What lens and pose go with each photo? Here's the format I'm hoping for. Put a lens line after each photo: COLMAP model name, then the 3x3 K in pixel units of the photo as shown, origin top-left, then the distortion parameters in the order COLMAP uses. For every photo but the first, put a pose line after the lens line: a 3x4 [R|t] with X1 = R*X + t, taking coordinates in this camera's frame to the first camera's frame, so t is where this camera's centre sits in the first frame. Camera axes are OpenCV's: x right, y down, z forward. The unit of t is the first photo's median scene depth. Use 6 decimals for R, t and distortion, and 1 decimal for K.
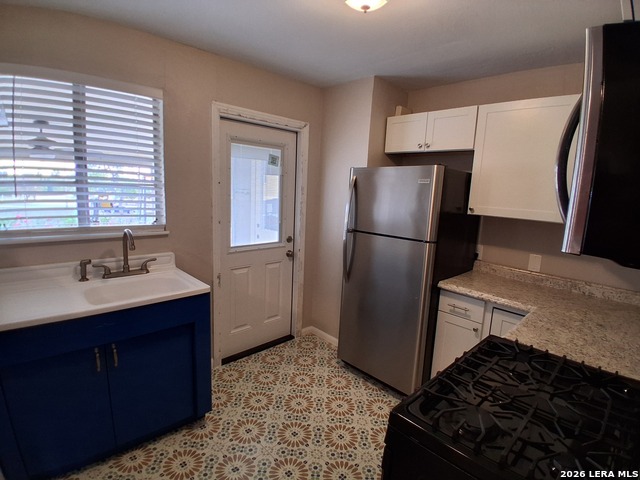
lens RADIAL K [[319.2, 0, 320.0], [0, 319.2, 240.0], [0, 0, 1]] dist [0.012196, -0.052868]
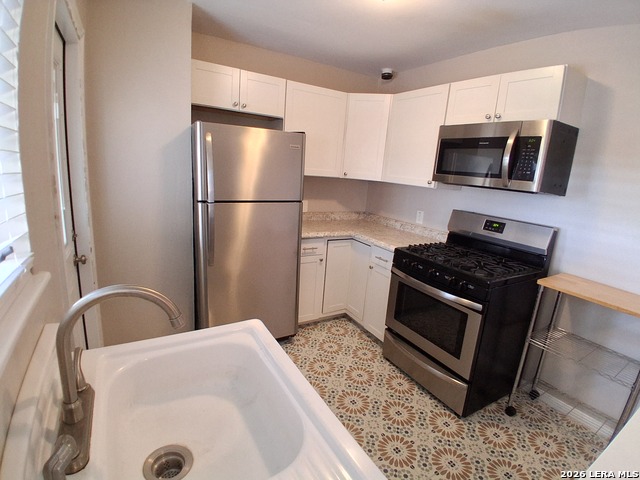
lens RADIAL K [[324.5, 0, 320.0], [0, 324.5, 240.0], [0, 0, 1]] dist [0.004306, -0.044690]
pose [[0.242865, -0.247122, 0.938055, -0.762829], [0.094118, 0.968448, 0.230762, -0.118670], [-0.965484, 0.032244, 0.258460, 0.610062]]
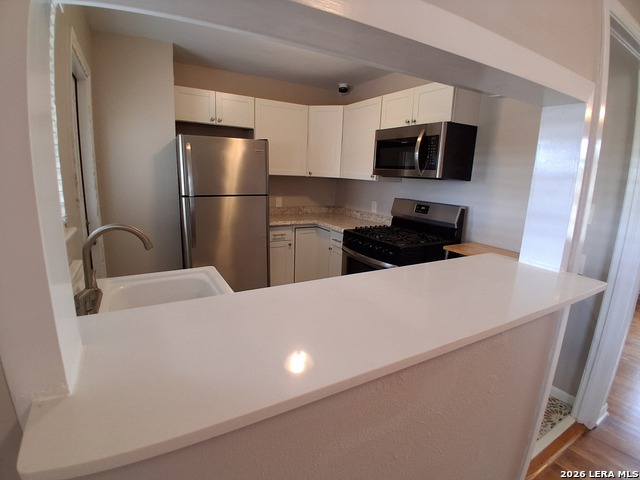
lens RADIAL K [[319.2, 0, 320.0], [0, 319.2, 240.0], [0, 0, 1]] dist [0.012196, -0.052868]
pose [[0.244964, -0.242539, 0.938705, -0.974116], [0.130225, 0.967662, 0.216037, -0.074777], [-0.960747, 0.069322, 0.268627, 0.382997]]
